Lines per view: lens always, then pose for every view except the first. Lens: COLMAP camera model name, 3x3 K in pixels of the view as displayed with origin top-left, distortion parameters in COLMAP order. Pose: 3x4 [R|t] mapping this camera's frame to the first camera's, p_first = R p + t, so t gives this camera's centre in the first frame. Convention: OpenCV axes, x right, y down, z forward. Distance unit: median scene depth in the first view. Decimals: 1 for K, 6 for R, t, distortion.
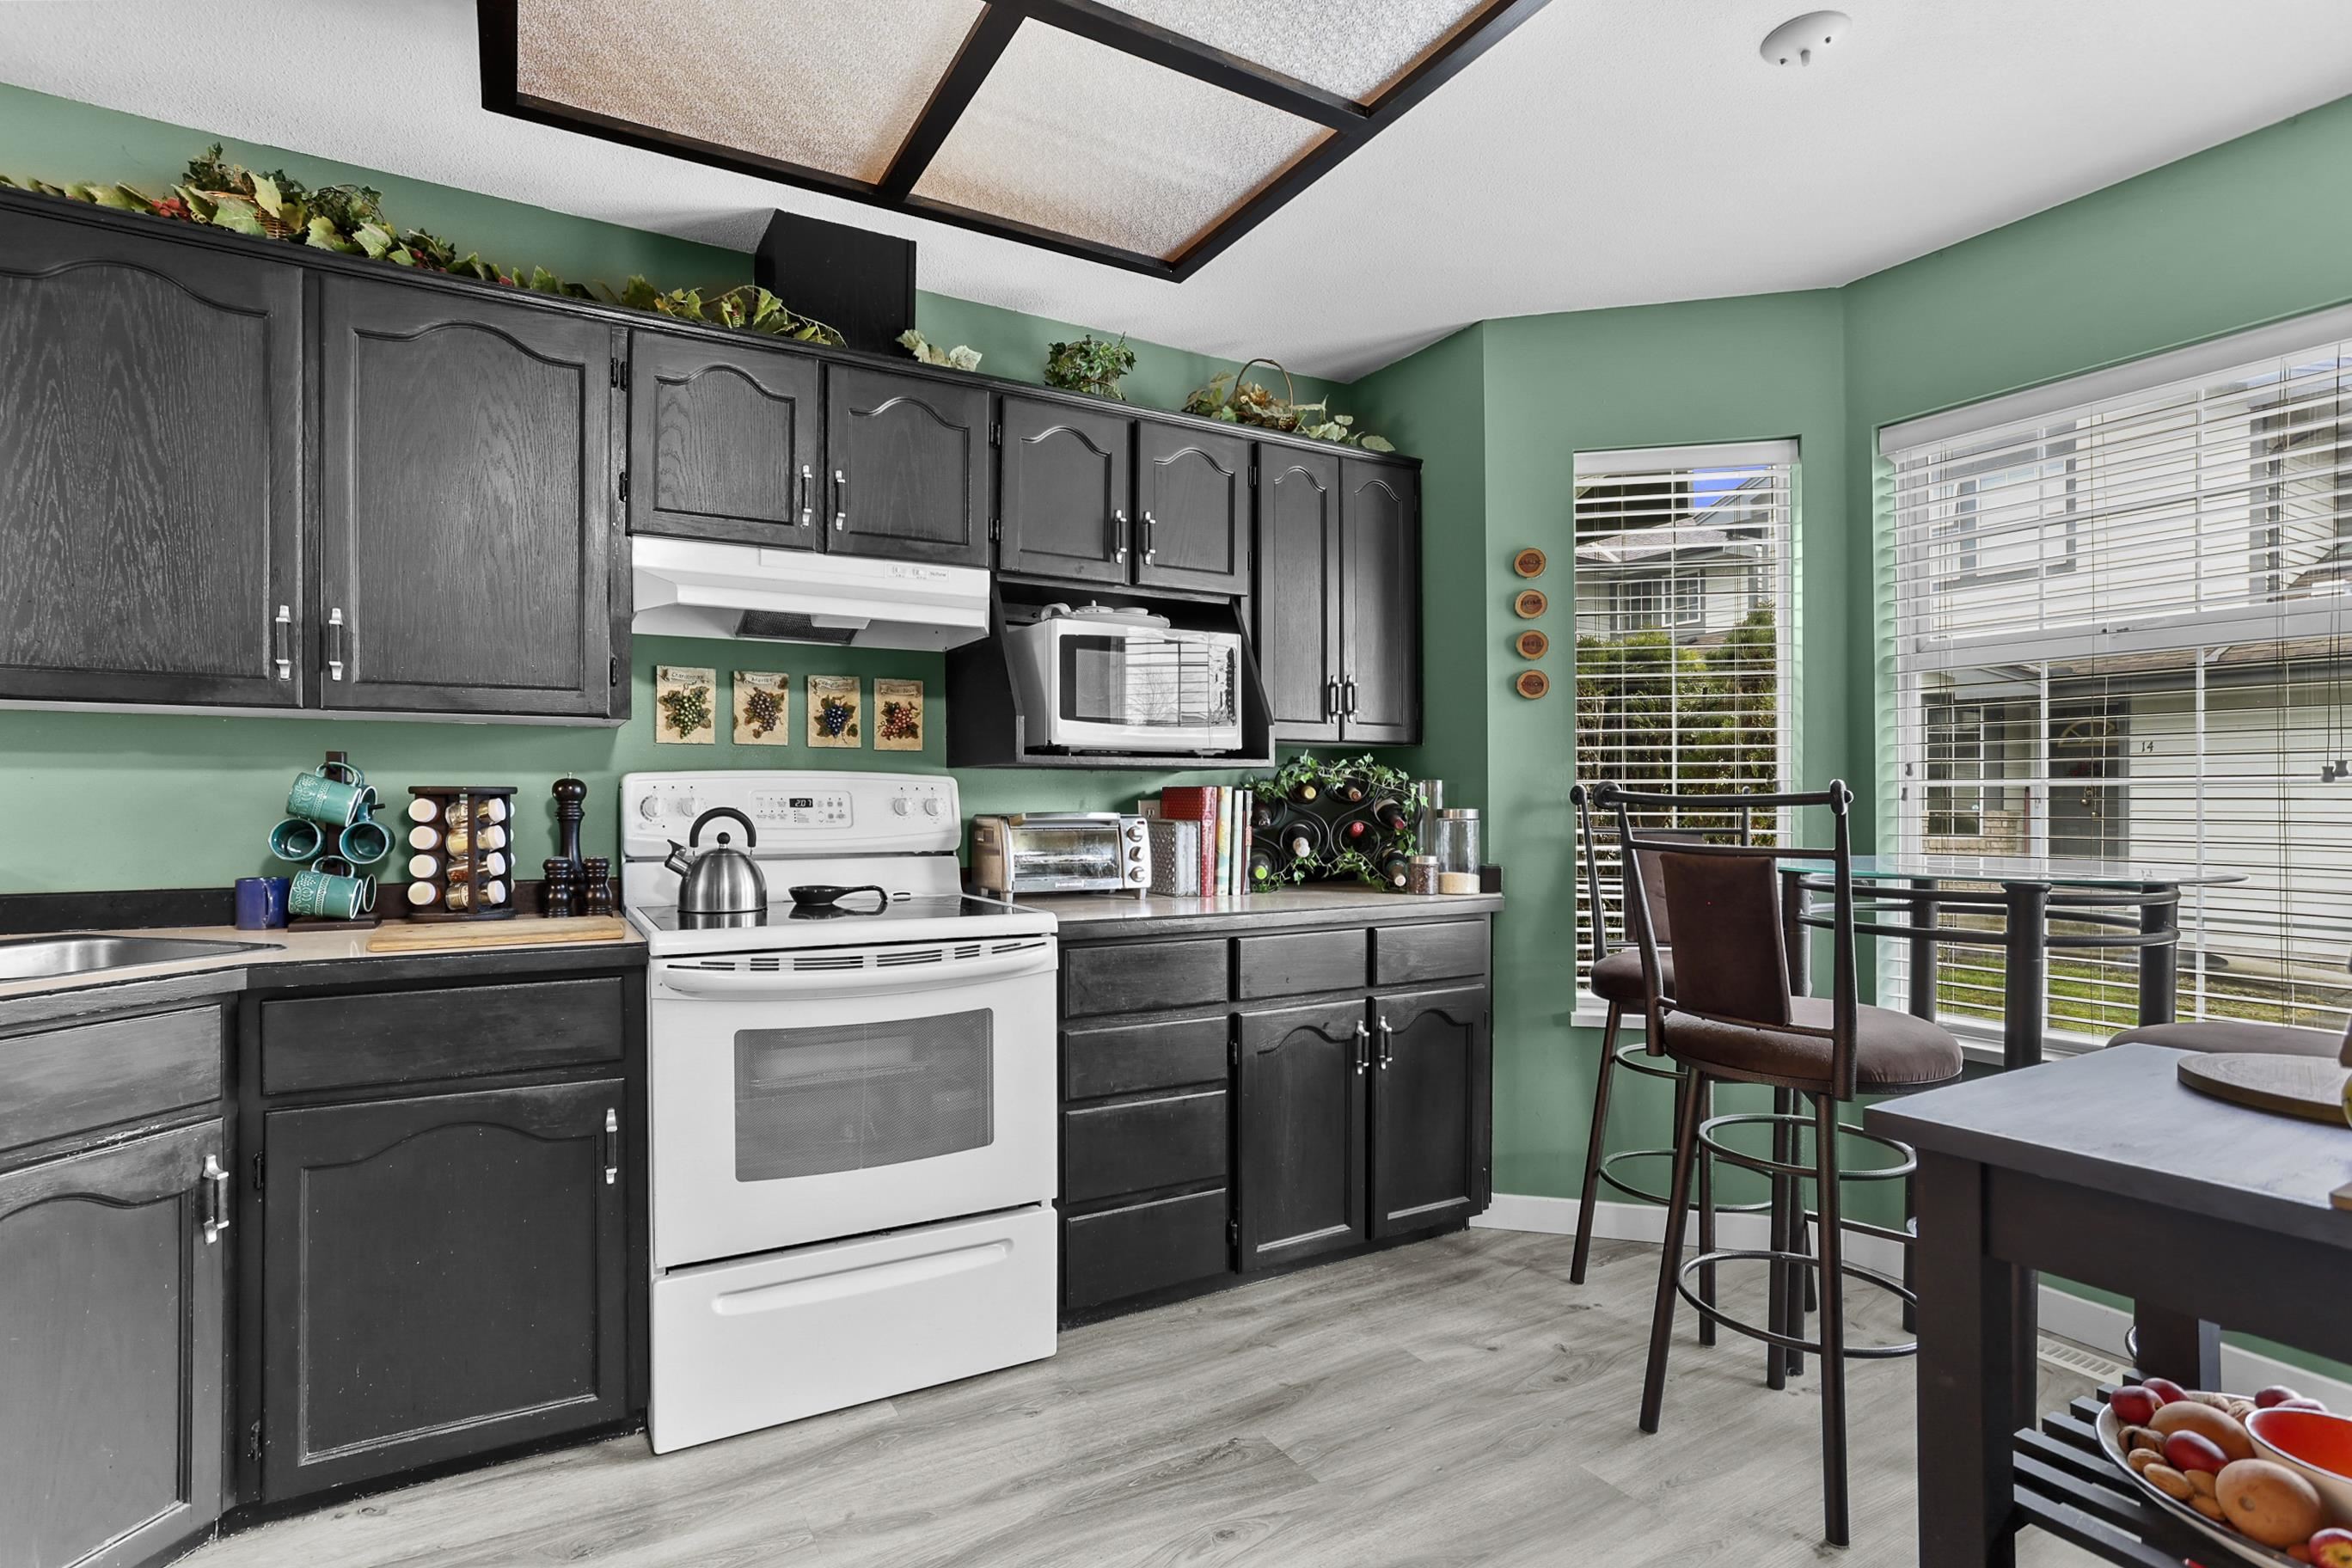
lens RADIAL K [[1163.5, 0, 1179.0], [0, 1163.5, 792.9], [0, 0, 1]] dist [-0.051372, 0.035842]
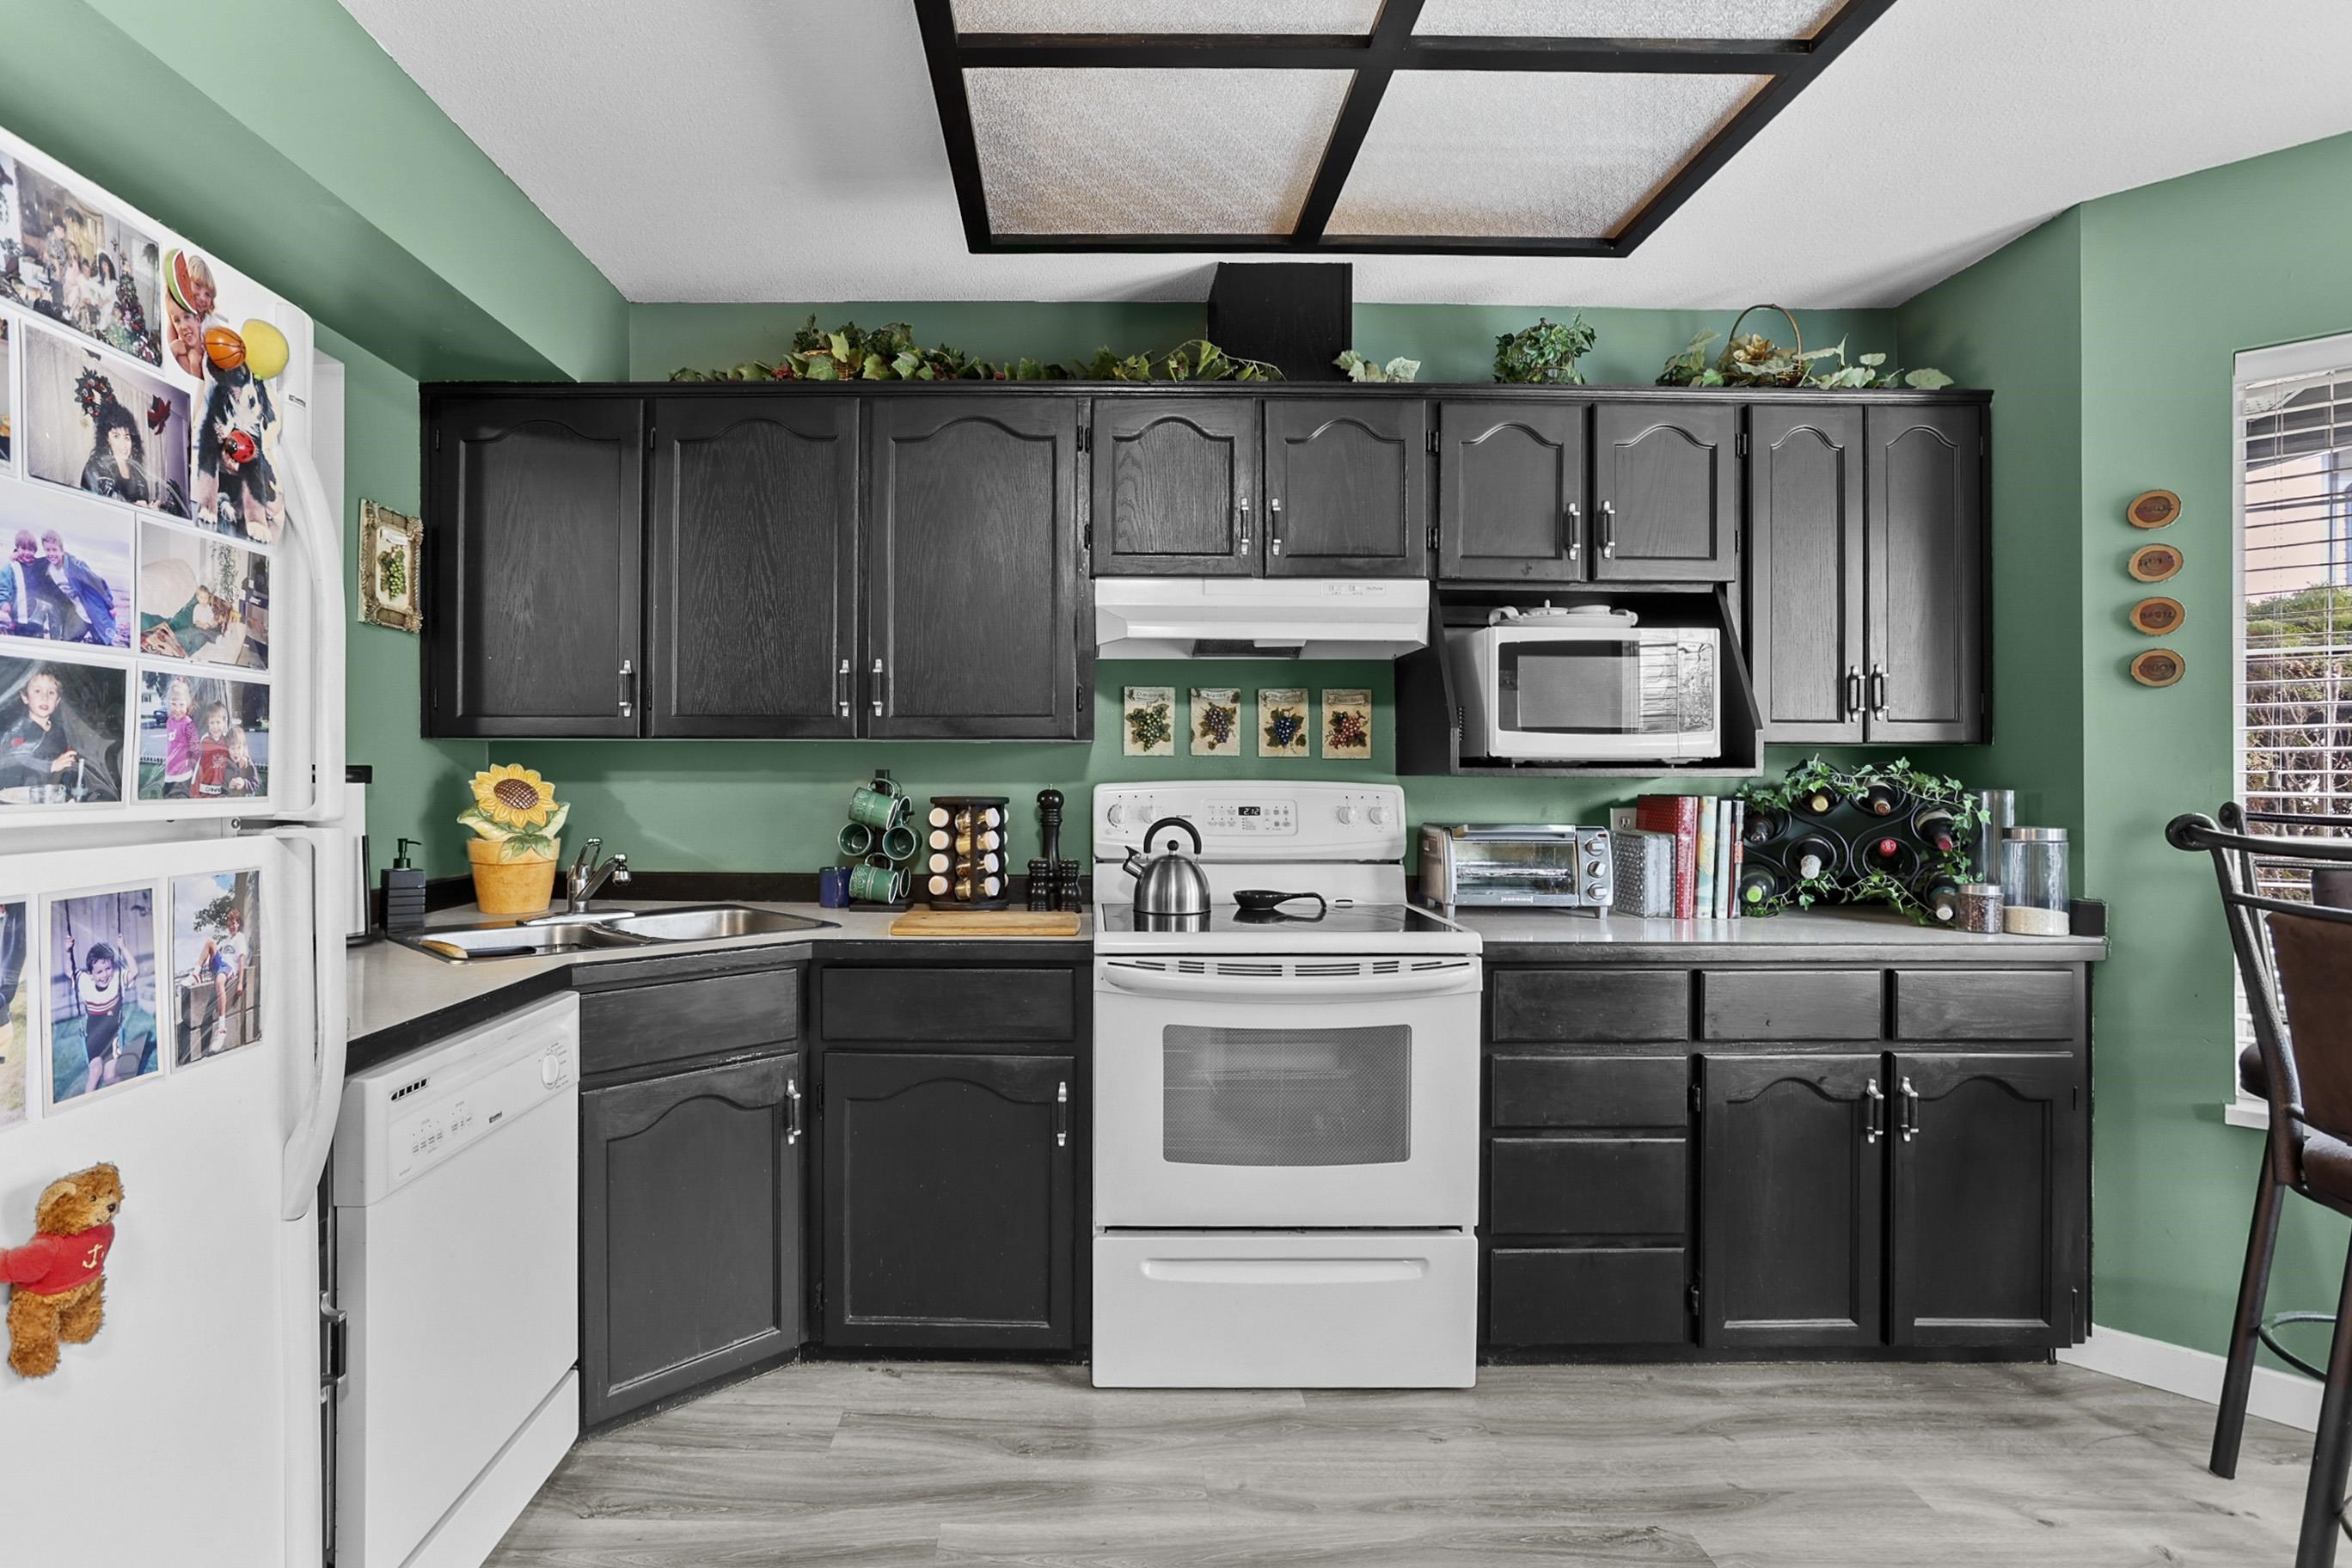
lens RADIAL K [[1203.1, 0, 1089.7], [0, 1203.1, 760.1], [0, 0, 1]] dist [-0.054558, 0.036321]
pose [[0.870593, -0.000985, -0.492003, 0.091231], [-0.003434, 0.999961, -0.008079, -0.029417], [0.491992, 0.008723, 0.870556, -0.032772]]
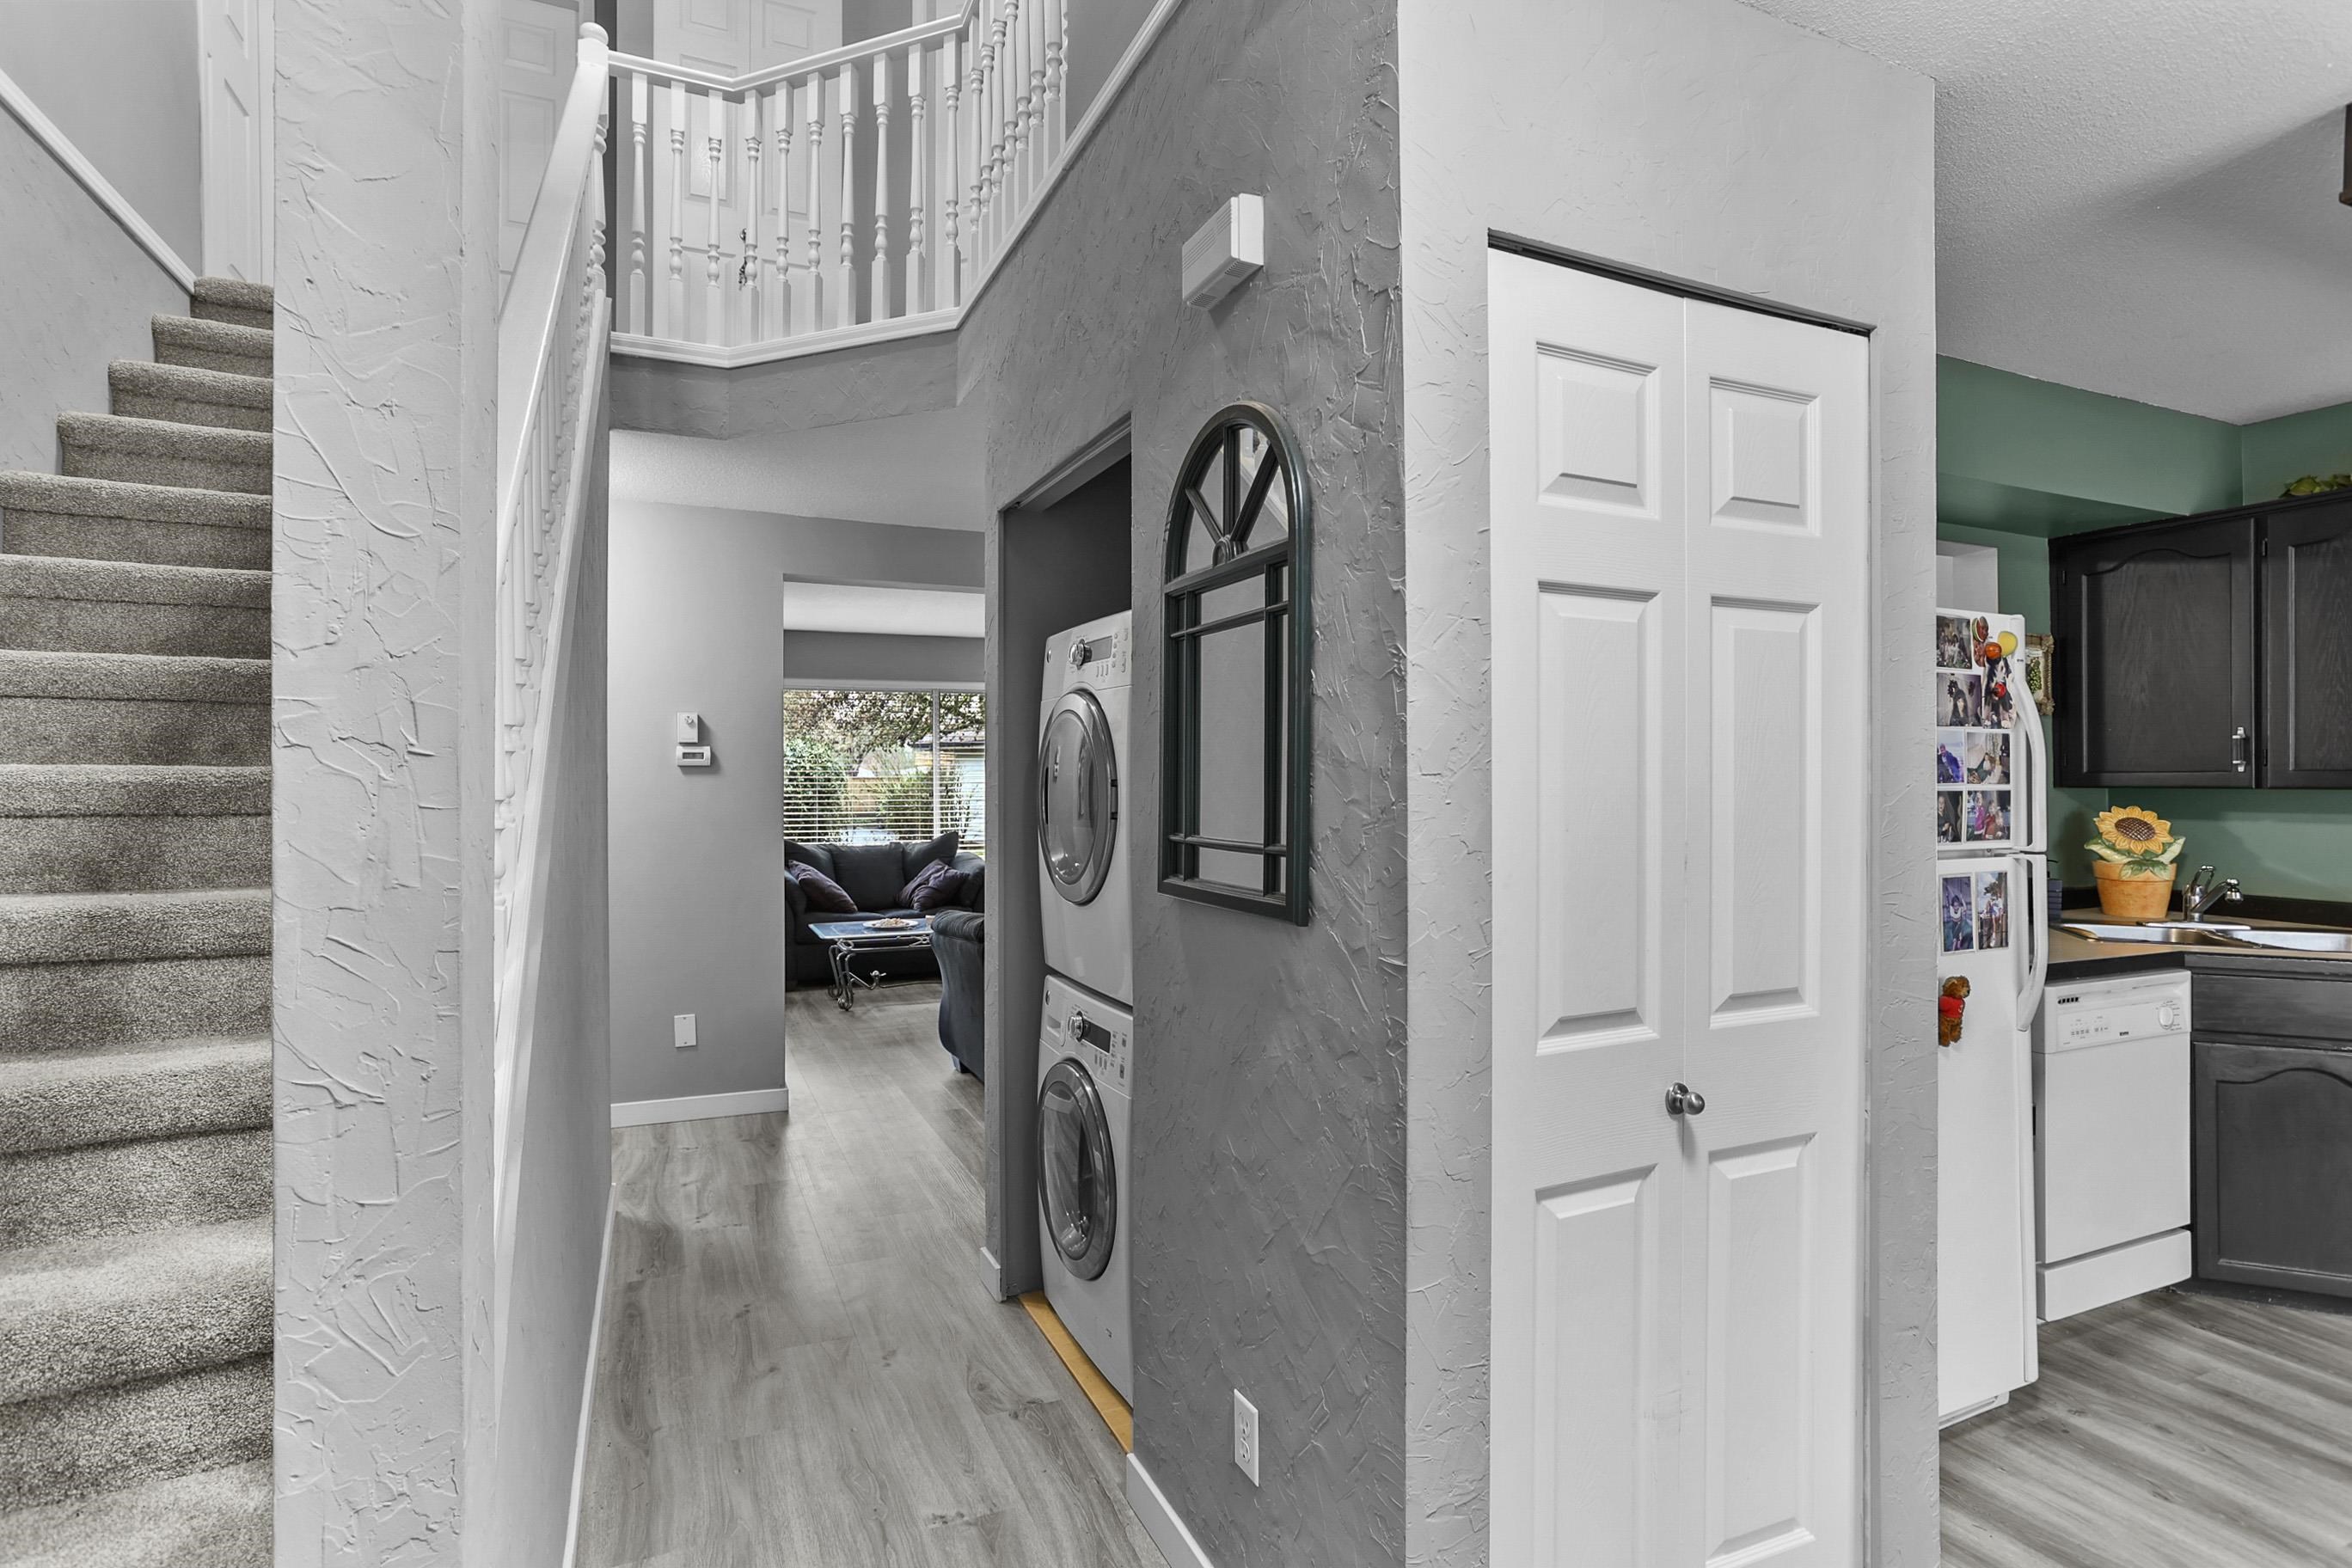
lens RADIAL K [[1141.2, 0, 1149.6], [0, 1141.2, 780.7], [0, 0, 1]] dist [-0.056410, 0.031206]
pose [[-0.110519, 0.000662, -0.993874, 0.485904], [0.001691, 0.999998, 0.000478, -0.059470], [0.993873, -0.001627, -0.110520, -0.318297]]
